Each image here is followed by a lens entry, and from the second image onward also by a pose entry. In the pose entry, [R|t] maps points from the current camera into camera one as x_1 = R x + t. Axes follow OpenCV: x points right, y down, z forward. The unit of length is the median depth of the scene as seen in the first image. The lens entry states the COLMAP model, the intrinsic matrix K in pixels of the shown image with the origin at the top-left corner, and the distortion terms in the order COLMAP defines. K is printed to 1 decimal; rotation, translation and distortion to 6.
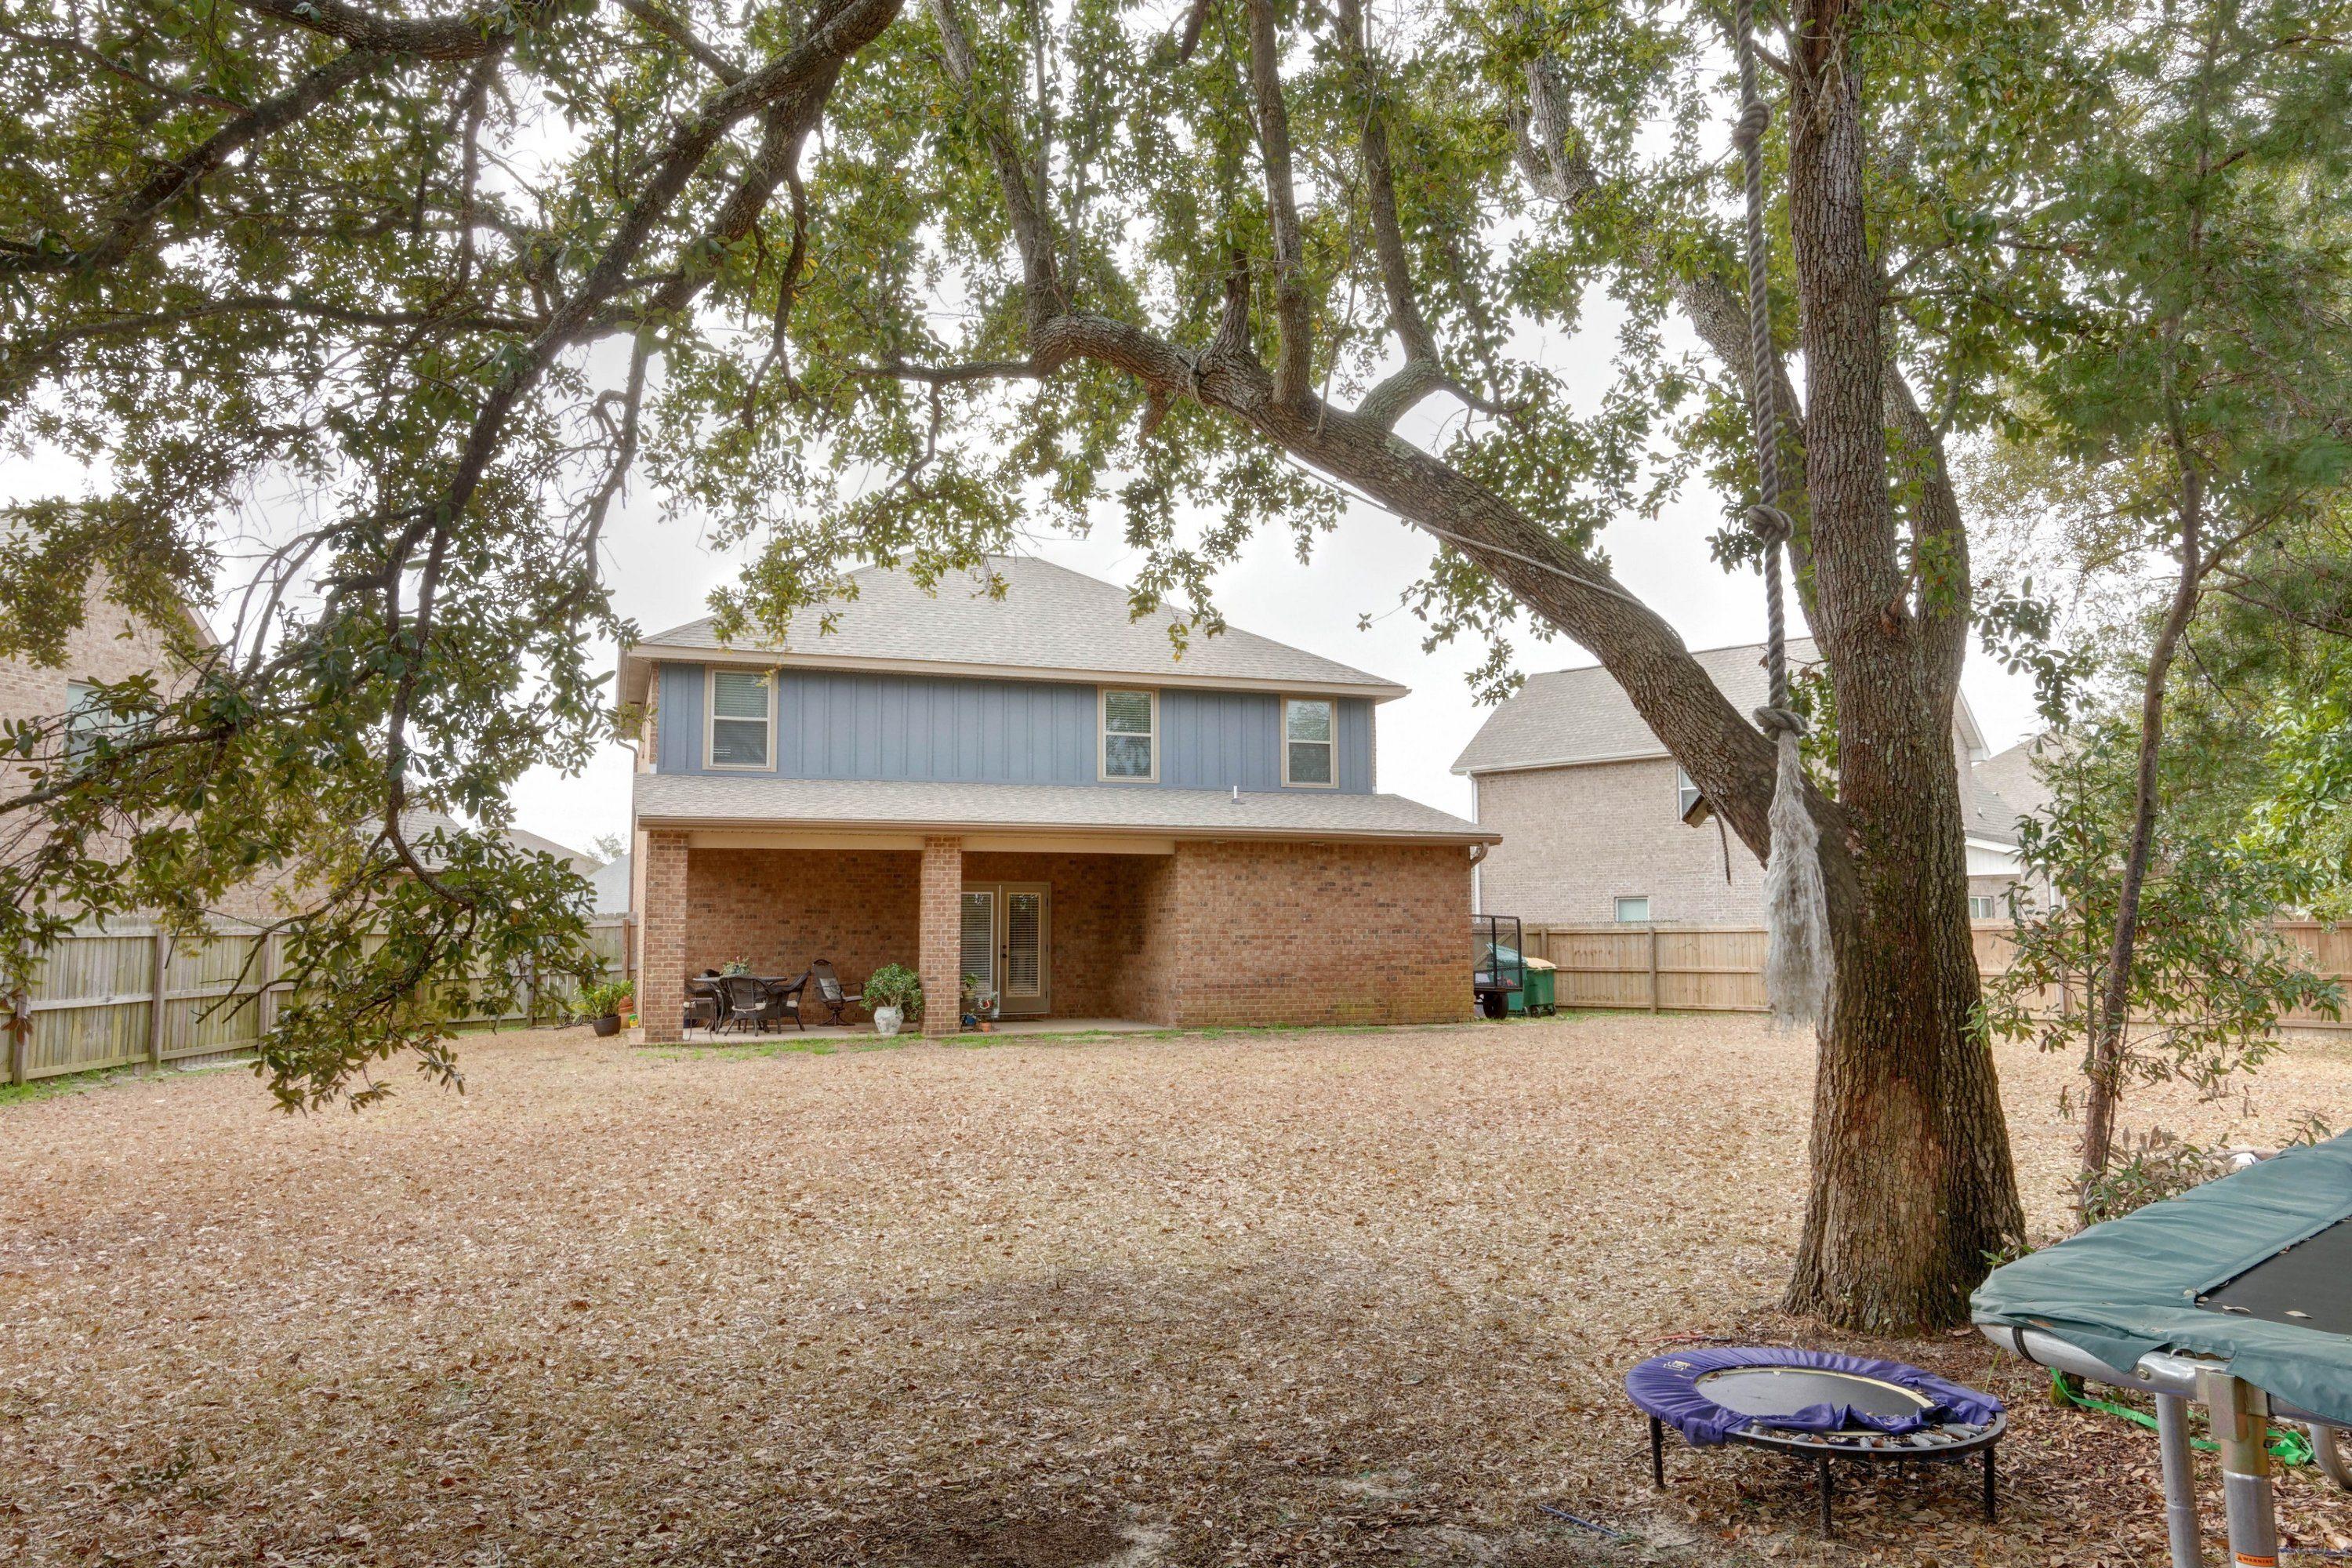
lens RADIAL K [[1613.2, 0, 1175.3], [0, 1613.2, 786.5], [0, 0, 1]] dist [-0.003103, -0.000670]
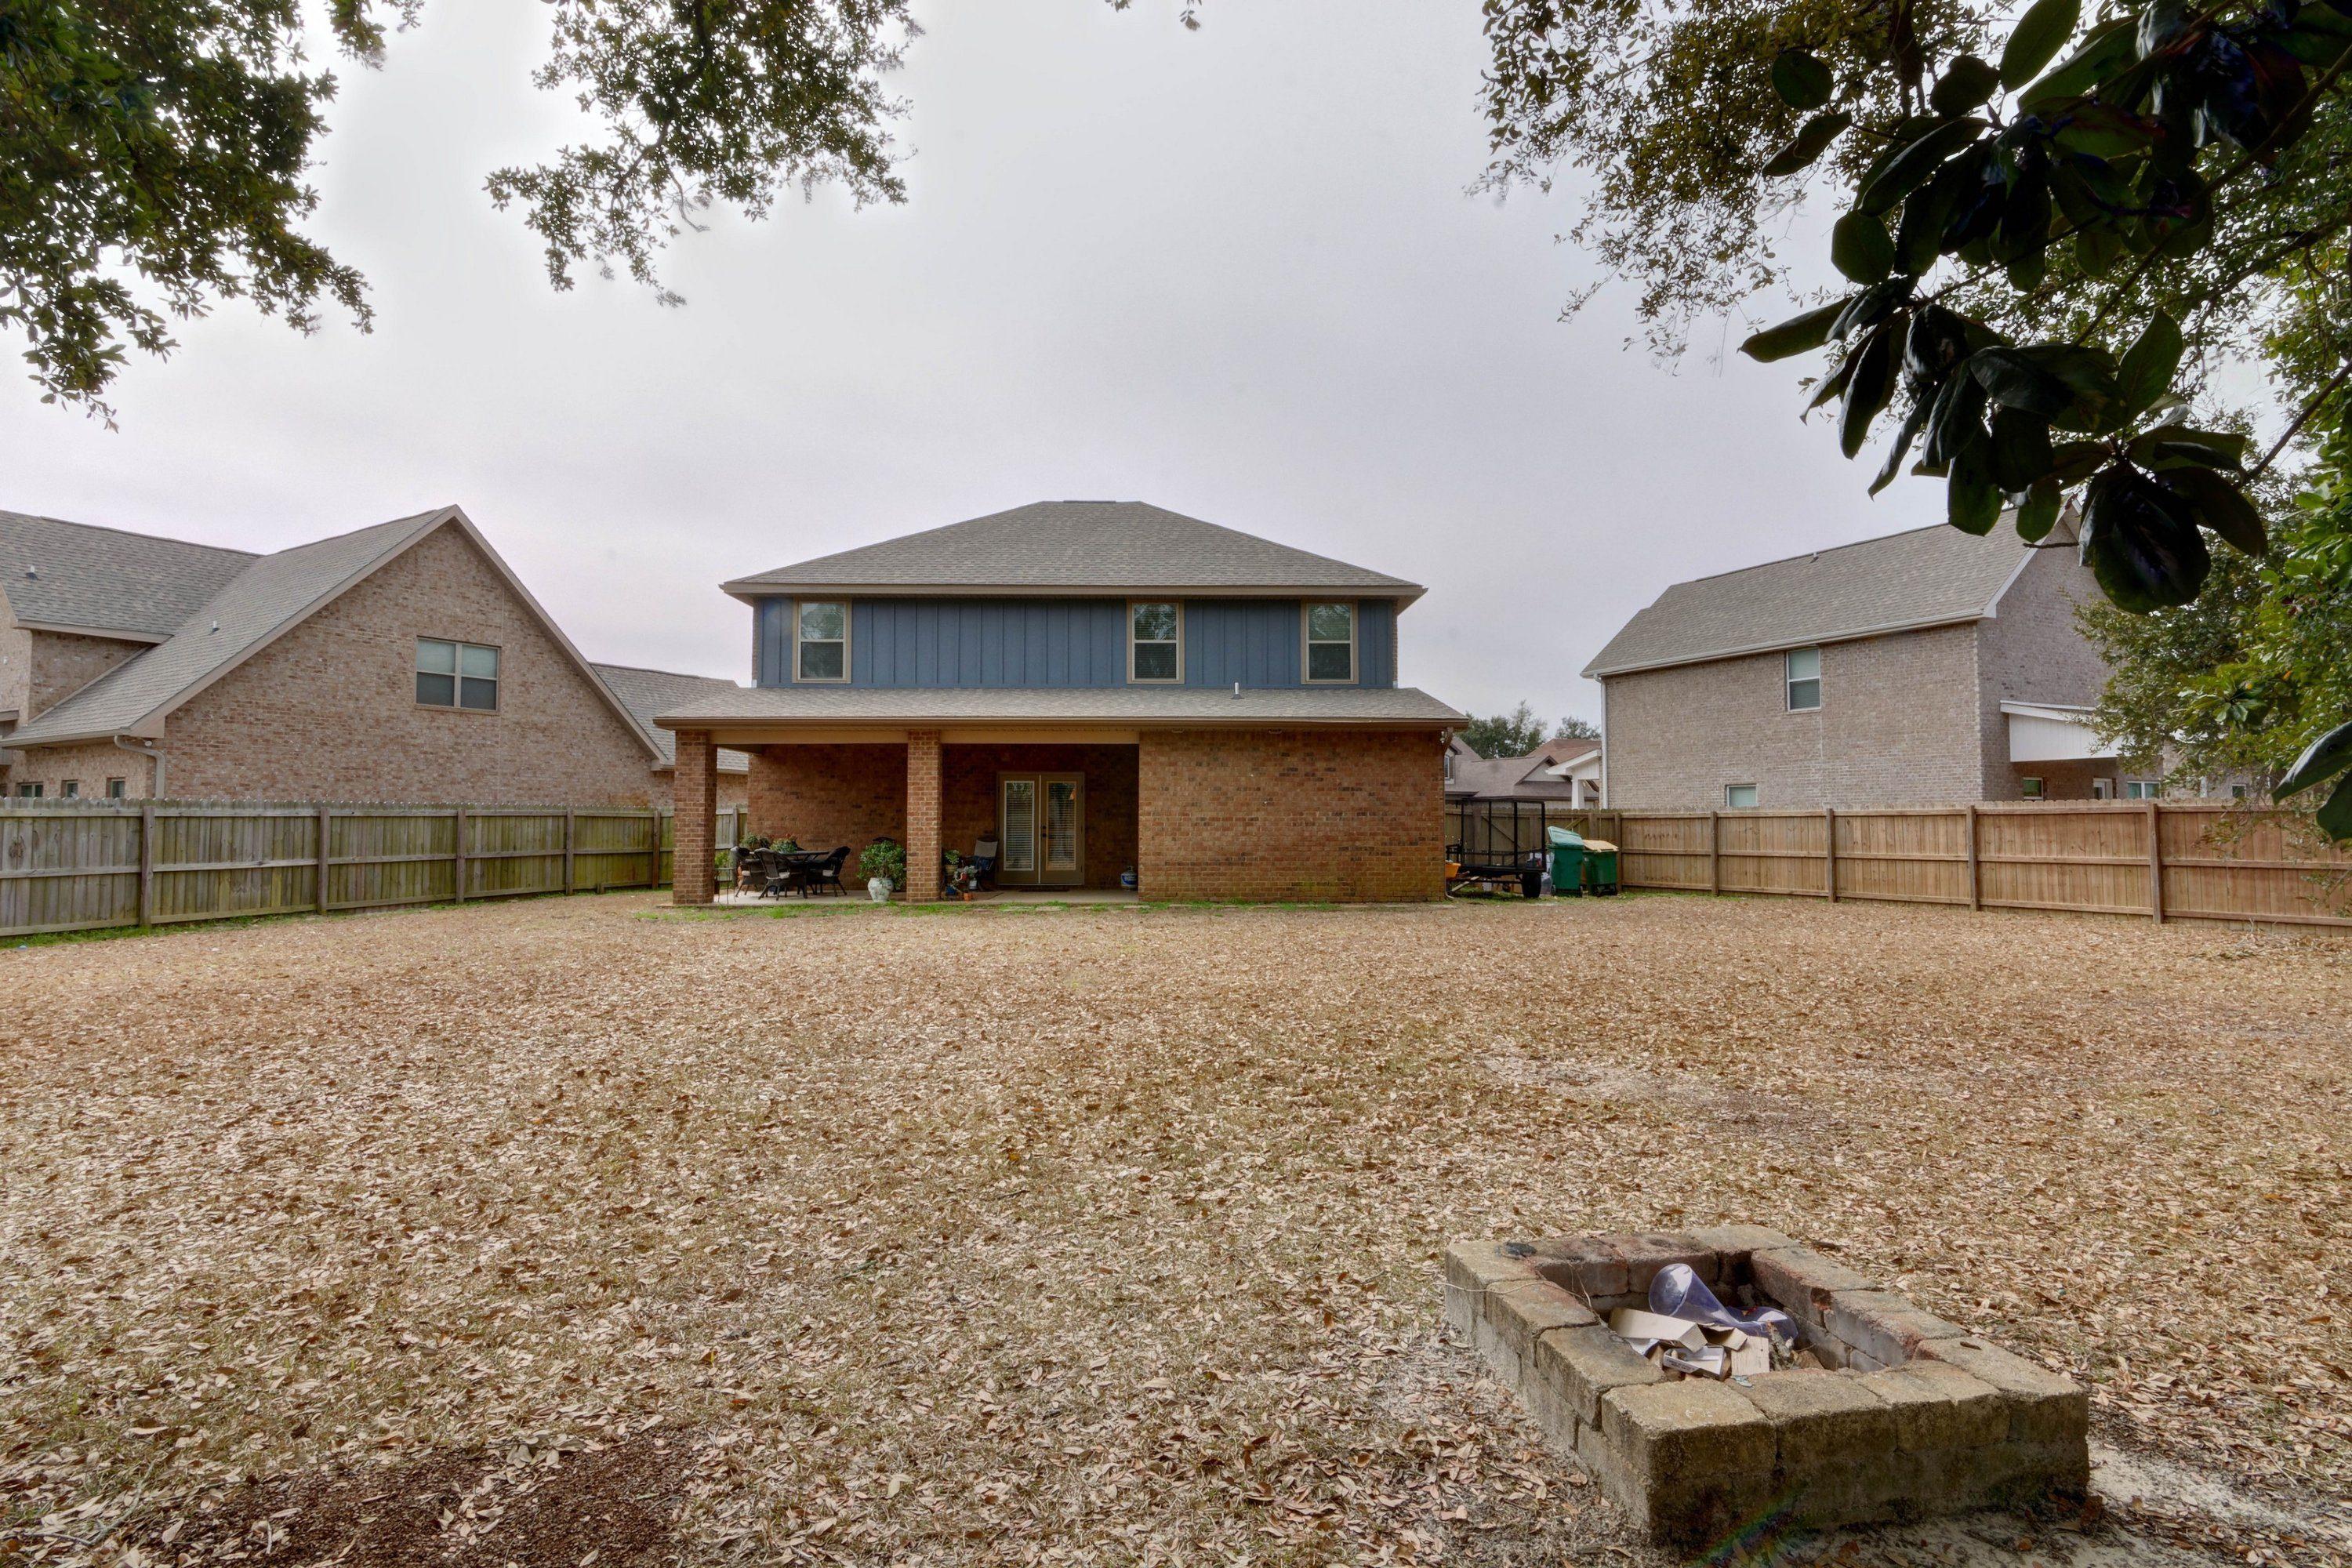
lens RADIAL K [[1145.0, 0, 1178.3], [0, 1145.0, 779.8], [0, 0, 1]] dist [0.002556, 0.000055]
pose [[0.950151, -0.009310, -0.311651, 0.237460], [0.026058, 0.998428, 0.049618, 0.025367], [0.310699, -0.055265, 0.948900, 0.237840]]
